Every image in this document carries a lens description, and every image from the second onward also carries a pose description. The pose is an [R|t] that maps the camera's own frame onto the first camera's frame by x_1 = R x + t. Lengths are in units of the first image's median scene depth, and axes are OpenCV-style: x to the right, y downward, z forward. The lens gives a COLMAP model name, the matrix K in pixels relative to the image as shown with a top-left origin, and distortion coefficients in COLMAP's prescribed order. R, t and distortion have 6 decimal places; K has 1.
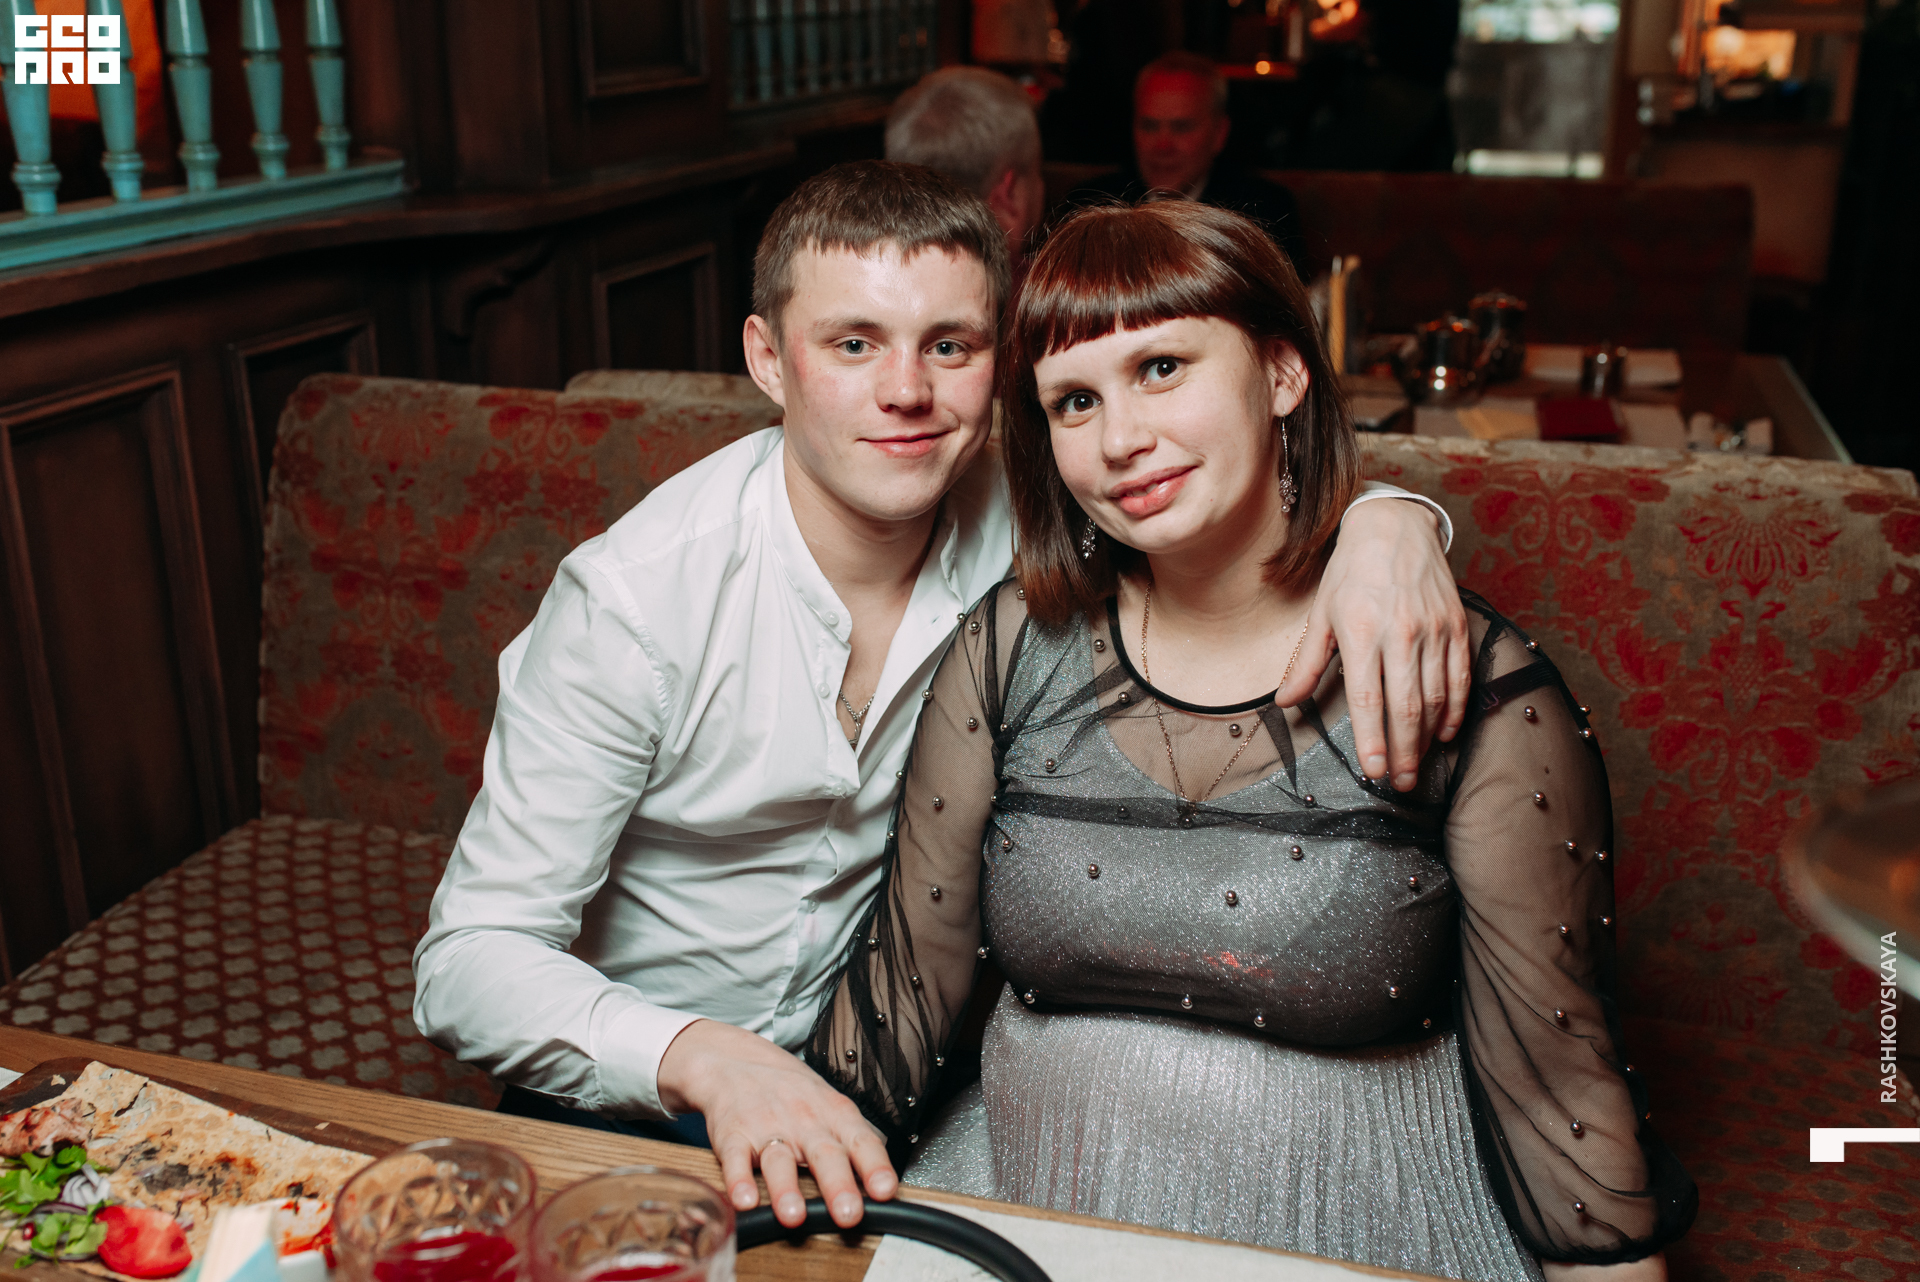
lens RADIAL K [[1940.4, 0, 962.4], [0, 1940.4, 650.8], [0, 0, 1]] dist [0.002221, 0.009299]
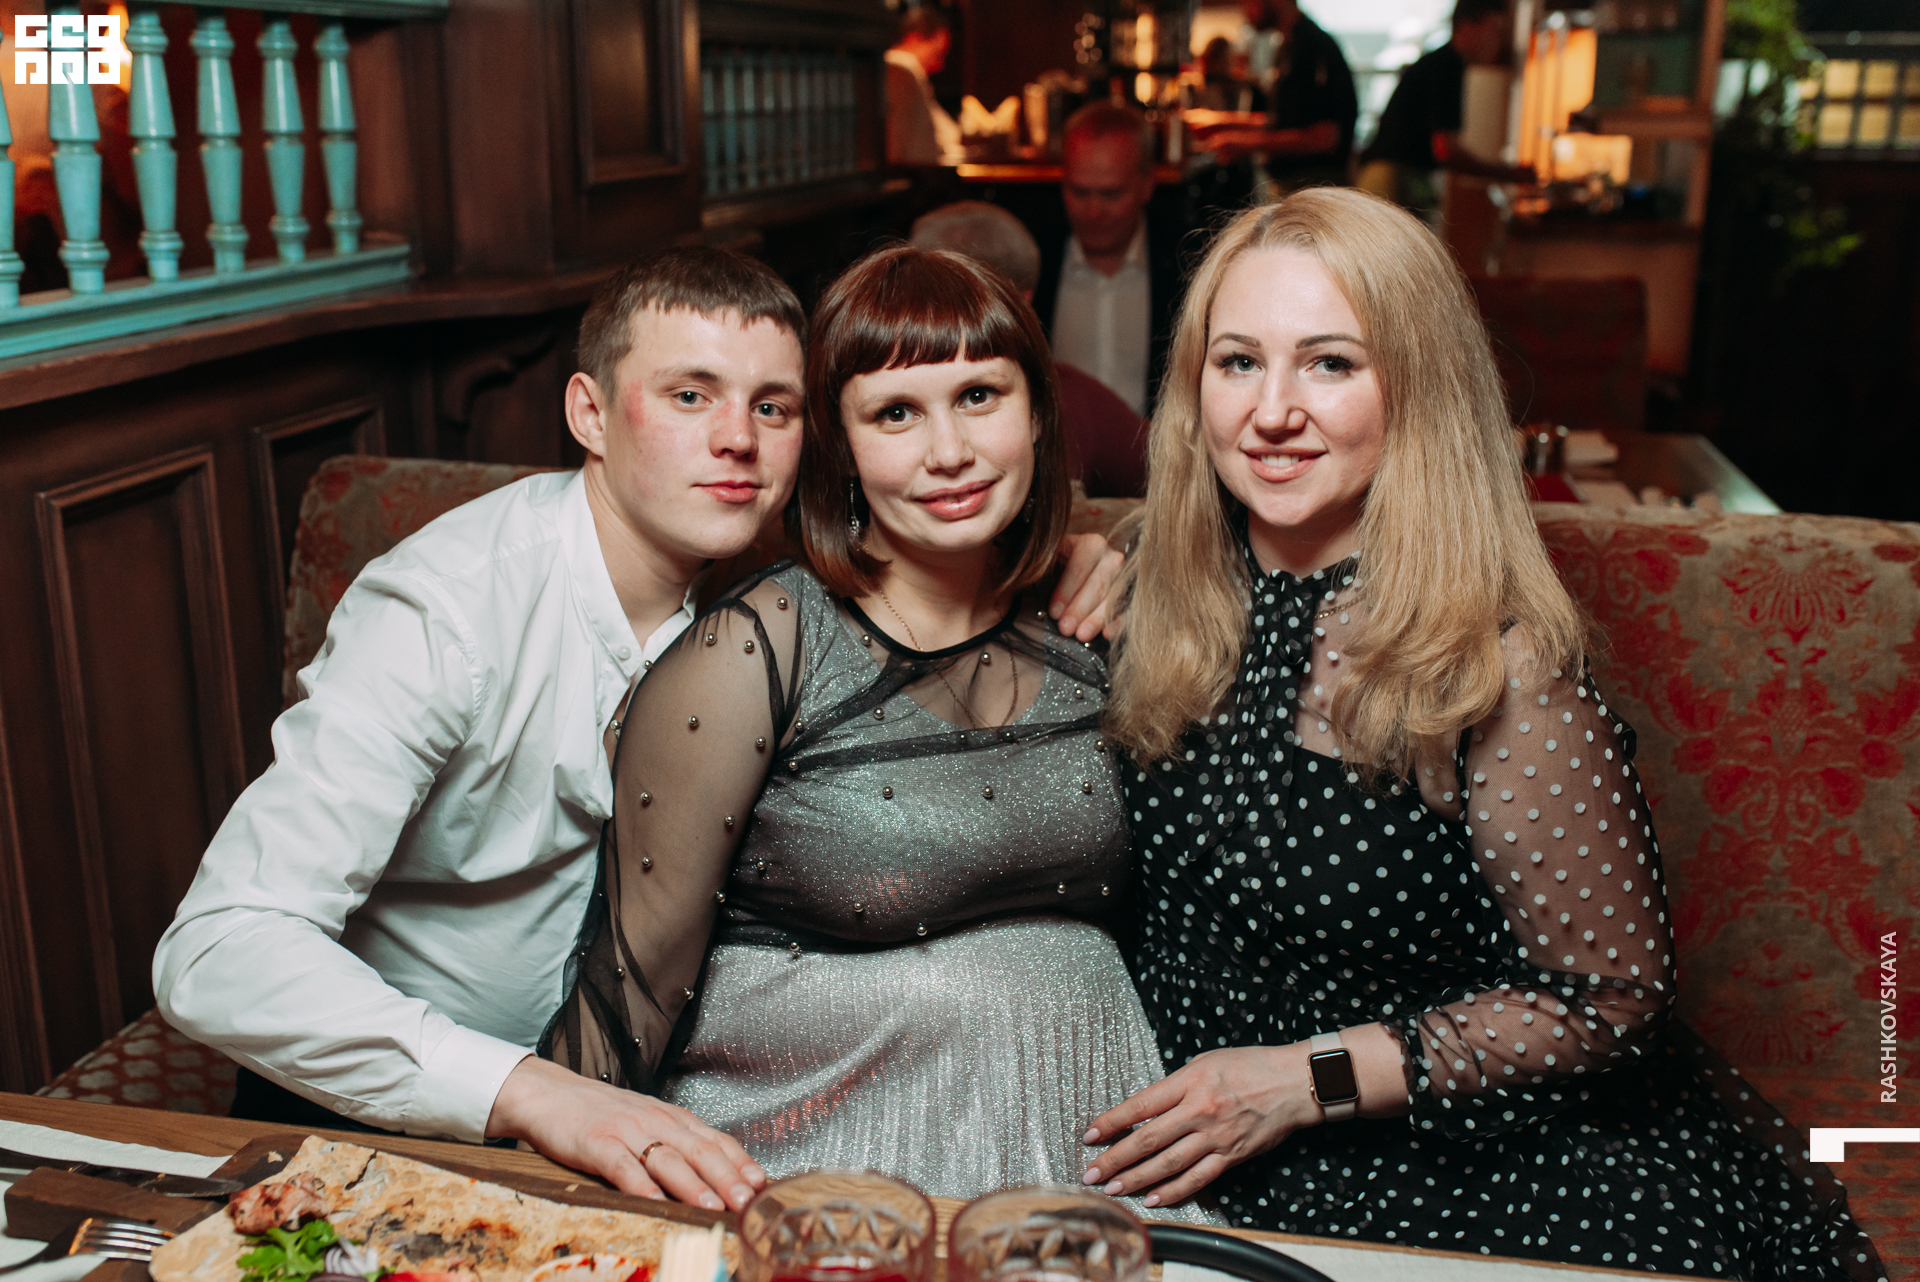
lens RADIAL K [[1963.1, 0, 960.0], [0, 1963.1, 641.0], [0, 0, 1]] dist [-0.004441, 0.024564]
pose [[0.995176, -0.021785, 0.095658, -0.140858], [0.027729, 0.997737, -0.061254, 0.022964], [-0.094107, 0.063611, 0.993528, -0.009437]]
